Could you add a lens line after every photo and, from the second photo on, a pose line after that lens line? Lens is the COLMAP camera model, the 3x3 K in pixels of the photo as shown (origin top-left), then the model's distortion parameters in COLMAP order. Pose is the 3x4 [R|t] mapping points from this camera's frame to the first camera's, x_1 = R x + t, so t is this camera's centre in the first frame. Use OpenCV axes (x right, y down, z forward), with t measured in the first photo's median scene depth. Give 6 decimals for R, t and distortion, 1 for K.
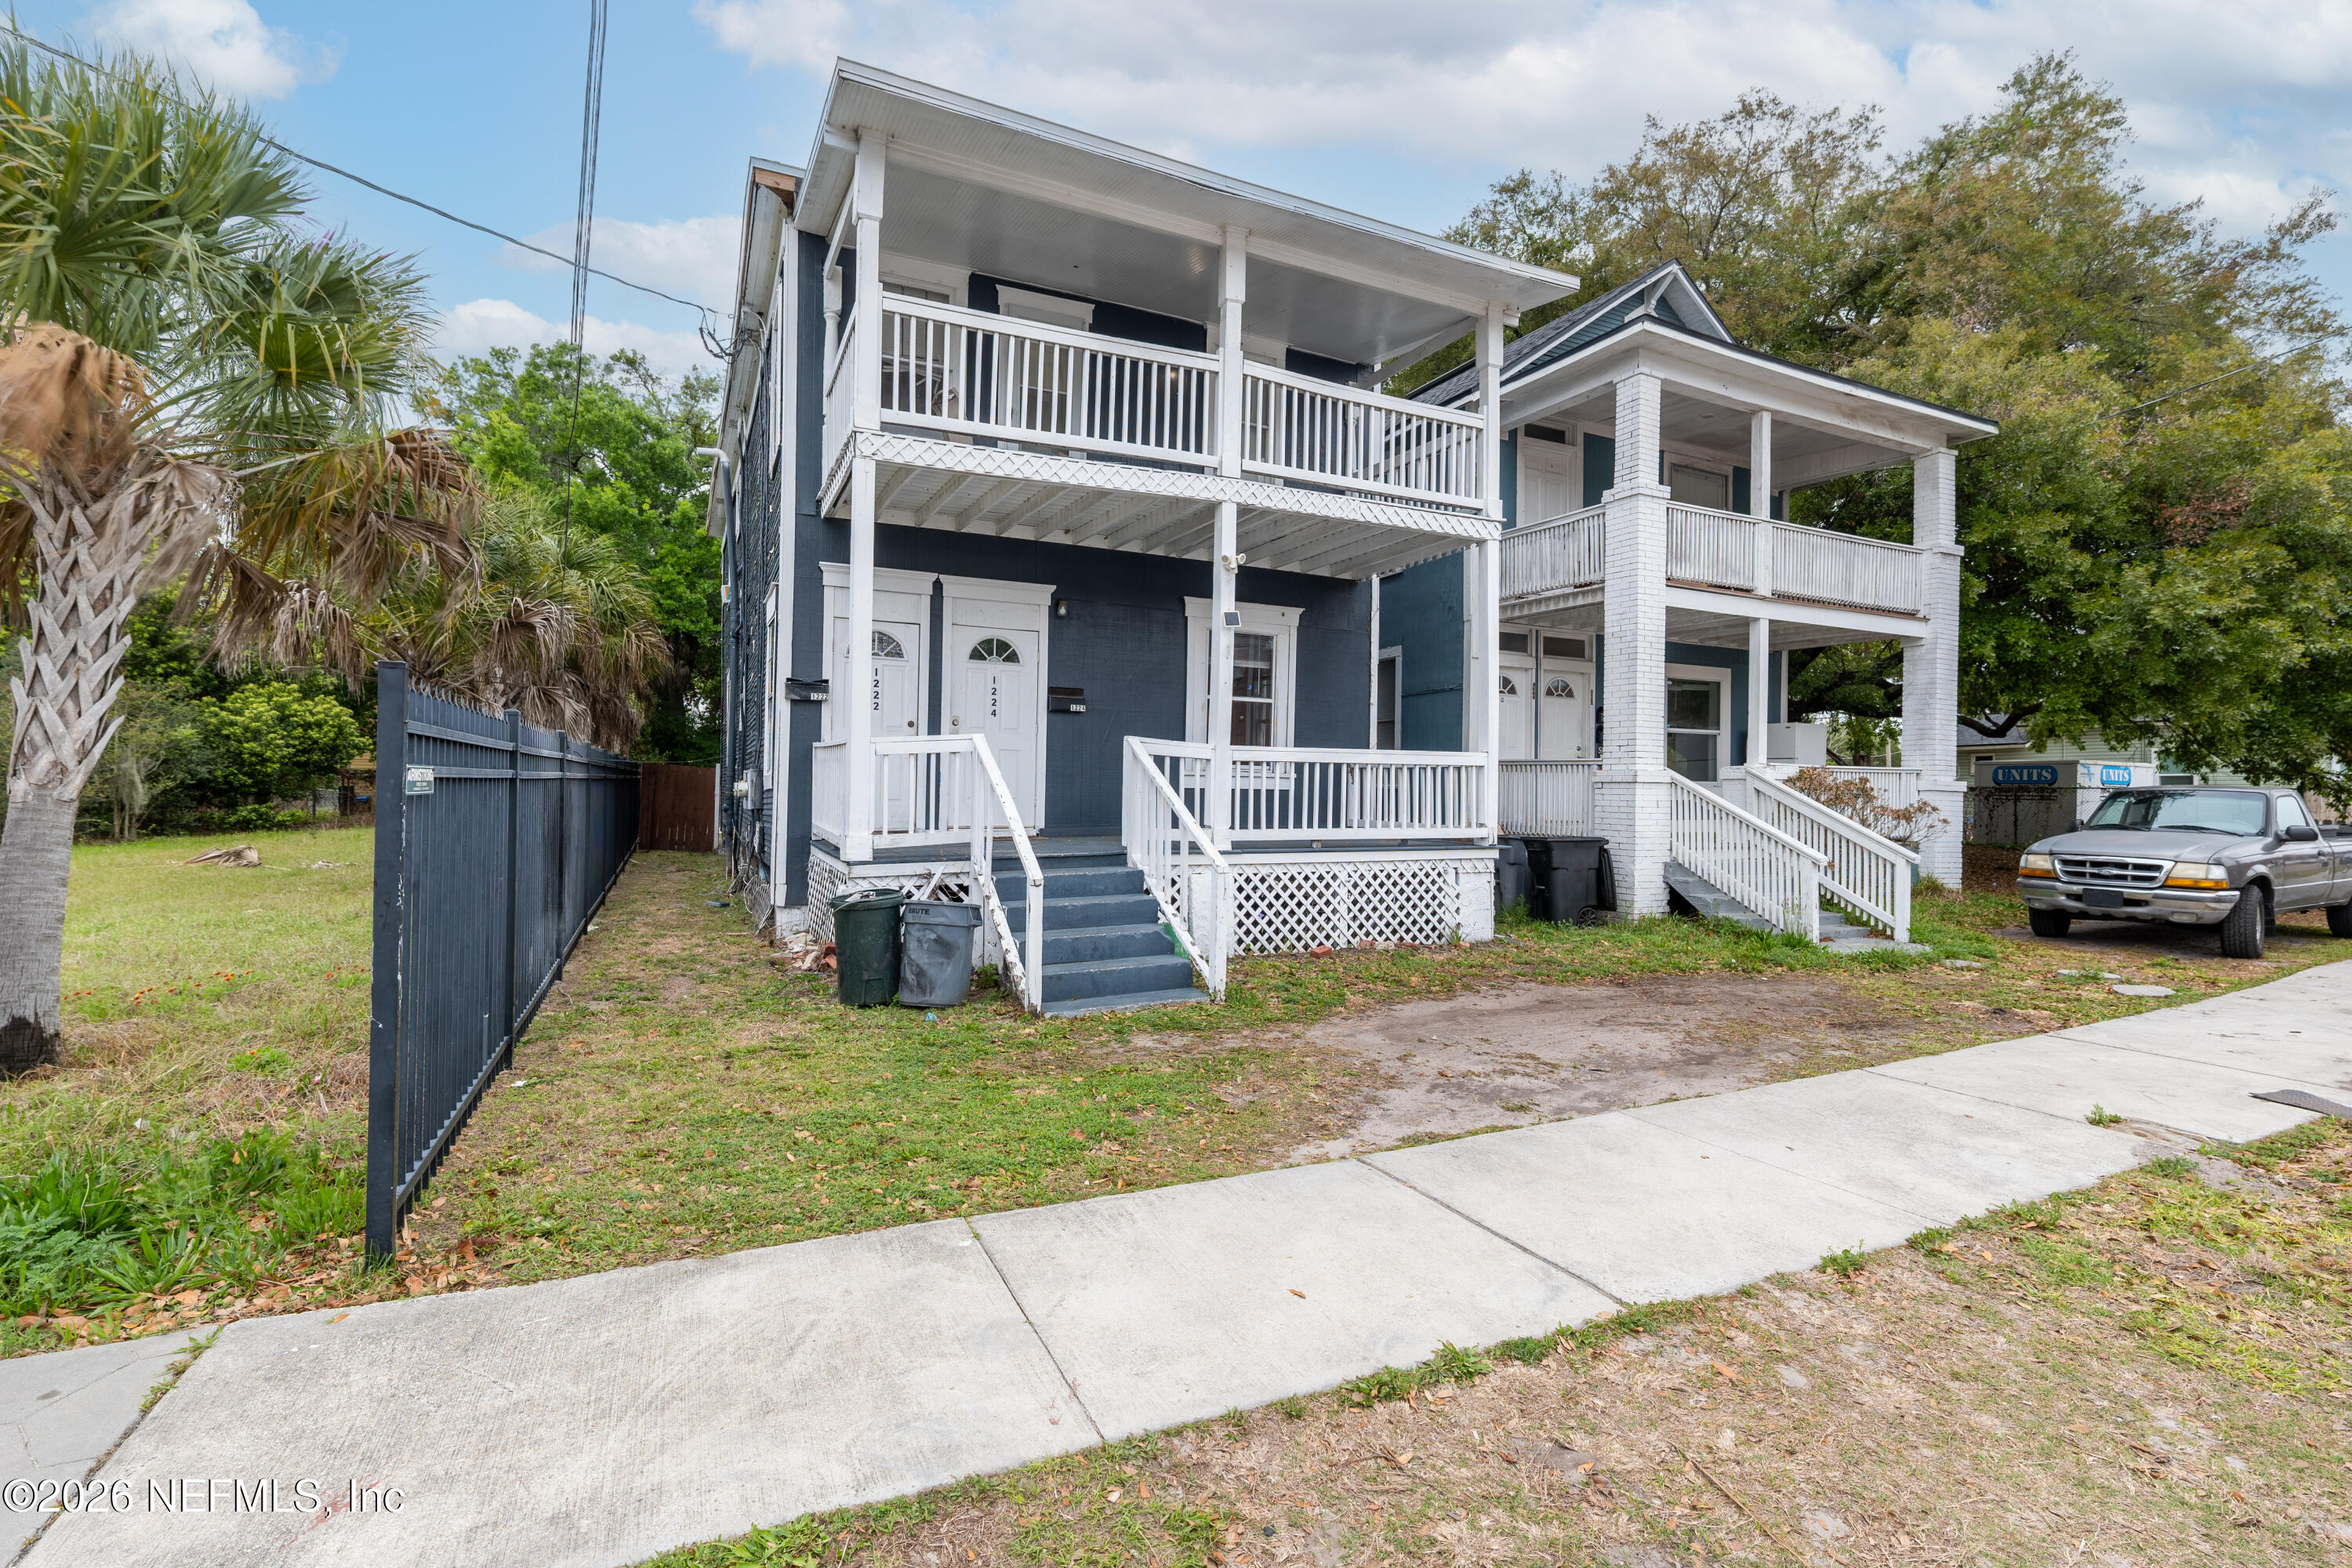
lens RADIAL K [[1034.9, 0, 1175.6], [0, 1034.9, 780.3], [0, 0, 1]] dist [0.002215, 0.000197]
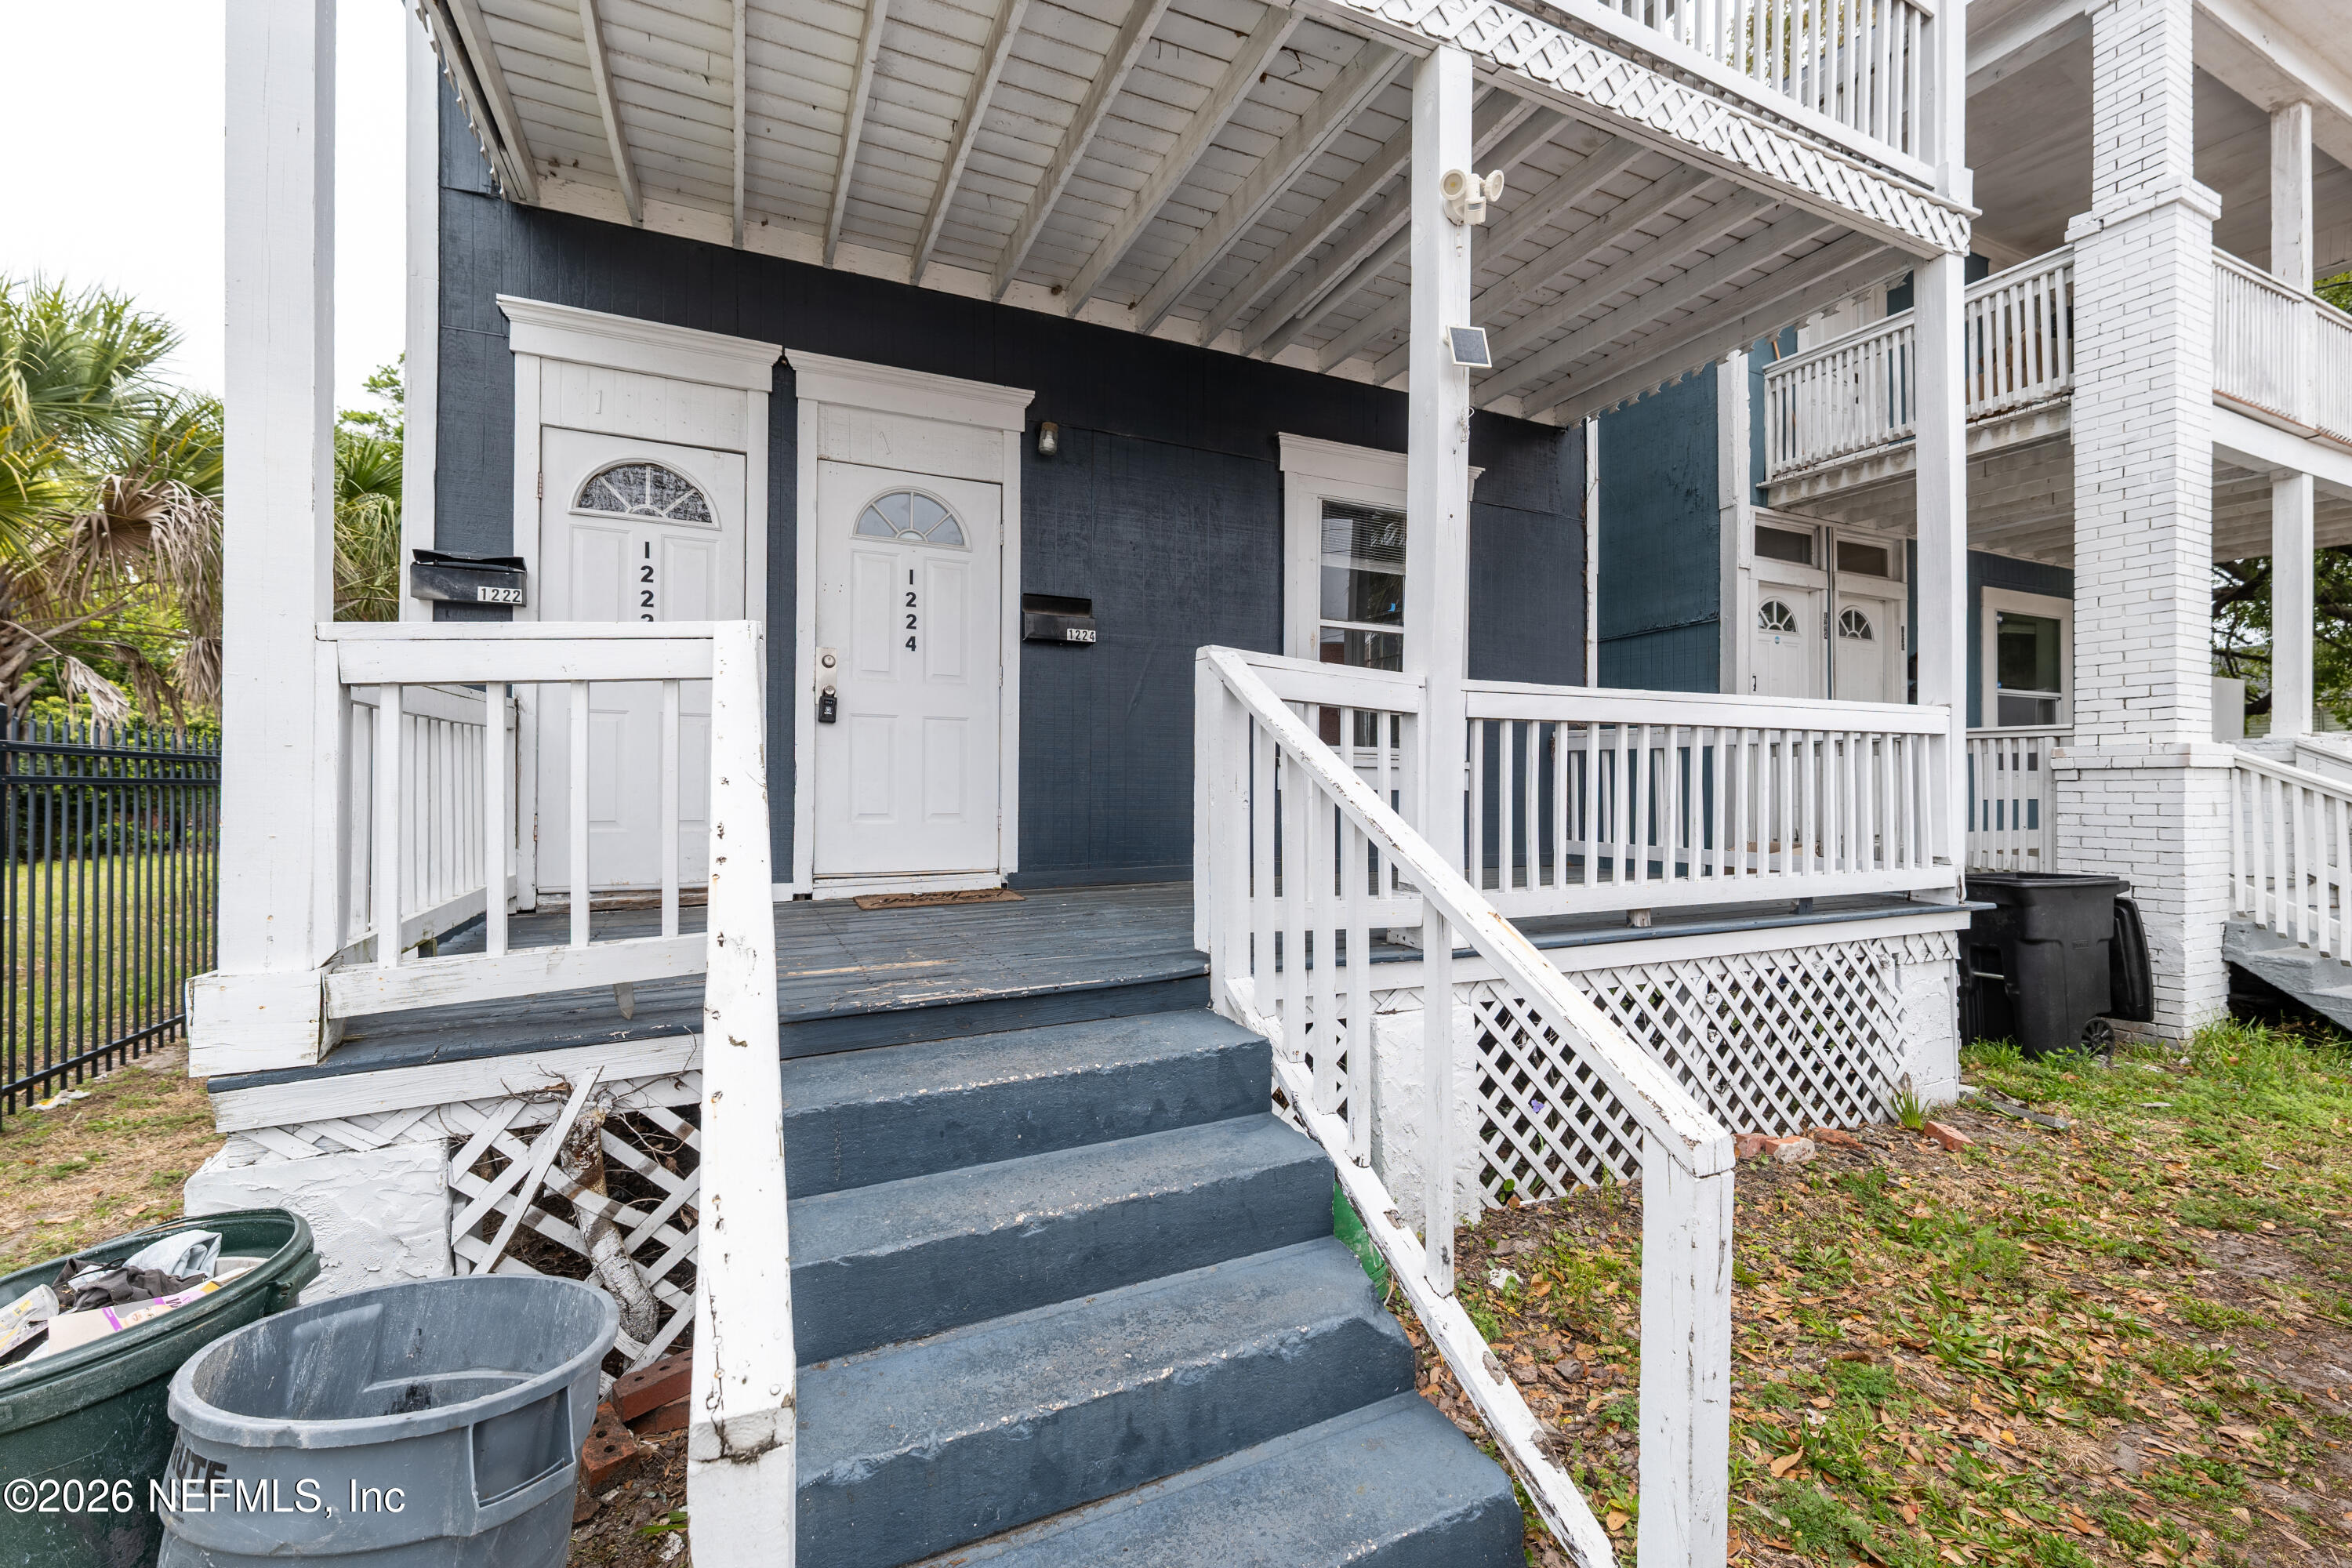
lens RADIAL K [[953.1, 0, 1169.2], [0, 953.1, 786.7], [0, 0, 1]] dist [0.004488, 0.000758]
pose [[0.999728, -0.012307, -0.019830, -0.047656], [0.012348, 0.999922, 0.001948, 0.005148], [0.019804, -0.002192, 0.999801, 0.594977]]
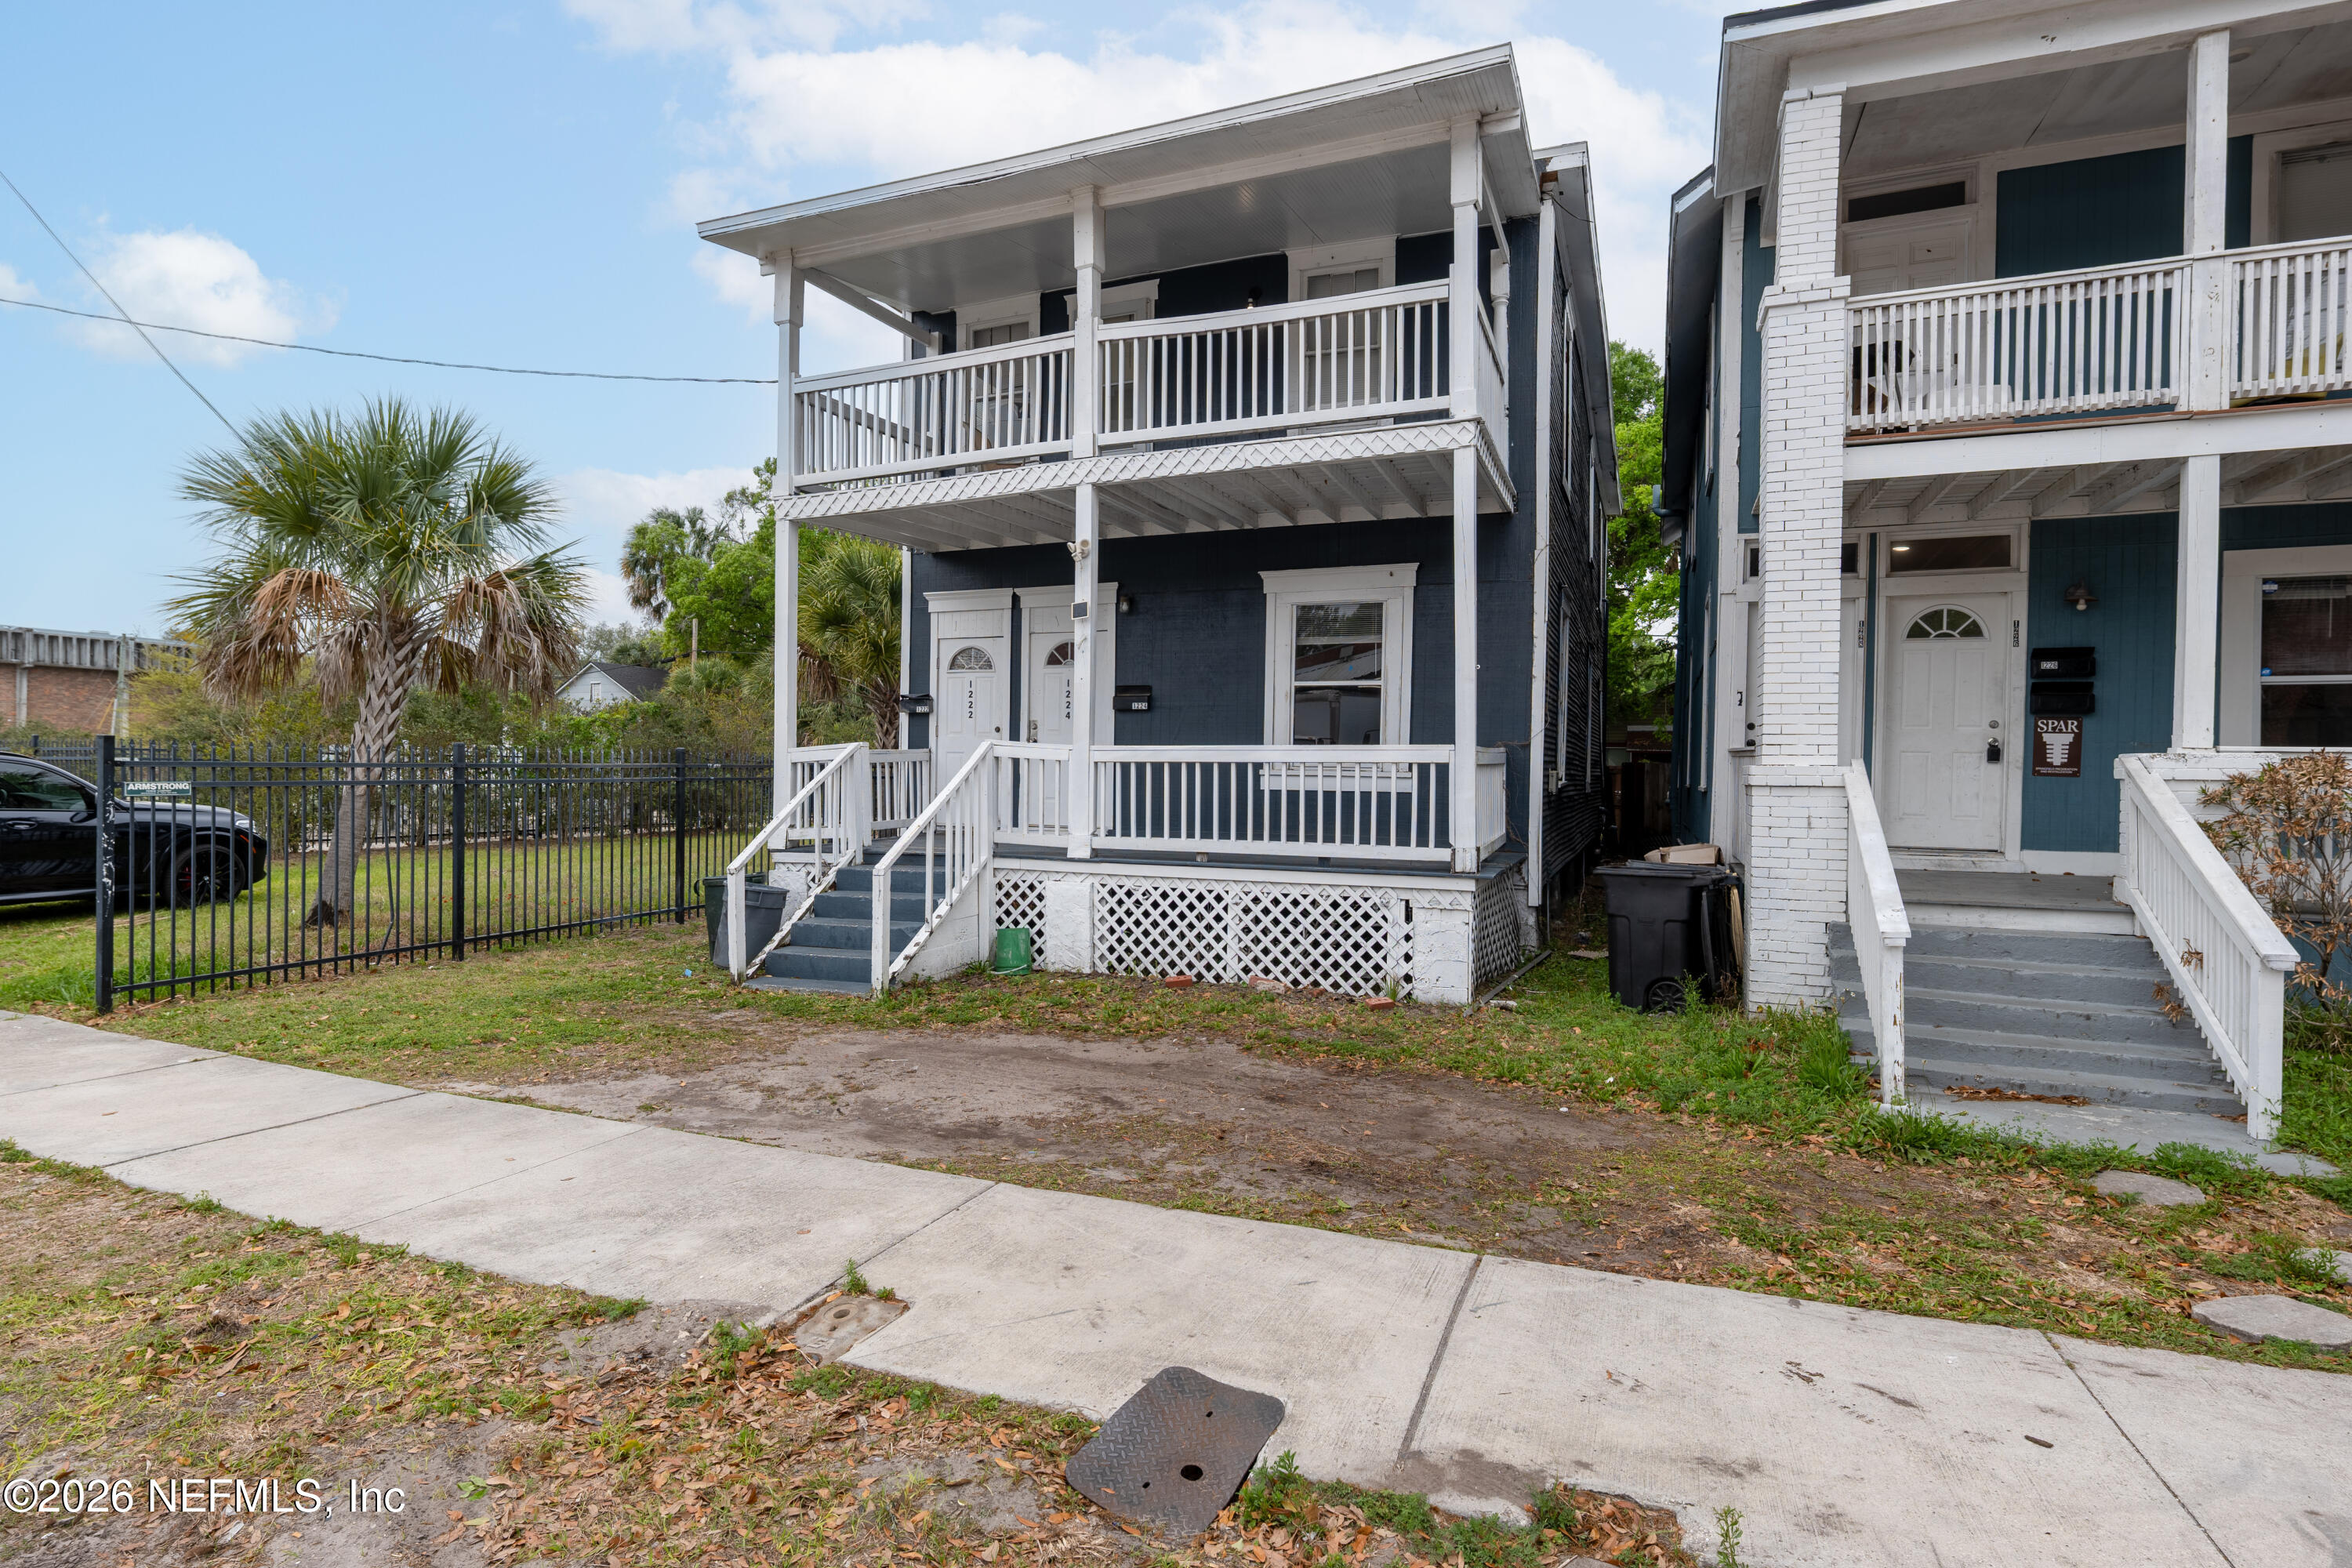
lens RADIAL K [[1186.1, 0, 1170.7], [0, 1186.1, 771.6], [0, 0, 1]] dist [0.004545, -0.000090]
pose [[0.667579, -0.003743, -0.744529, 0.834939], [0.003154, 0.999993, -0.002200, -0.007153], [0.744532, -0.000879, 0.667586, 0.320490]]
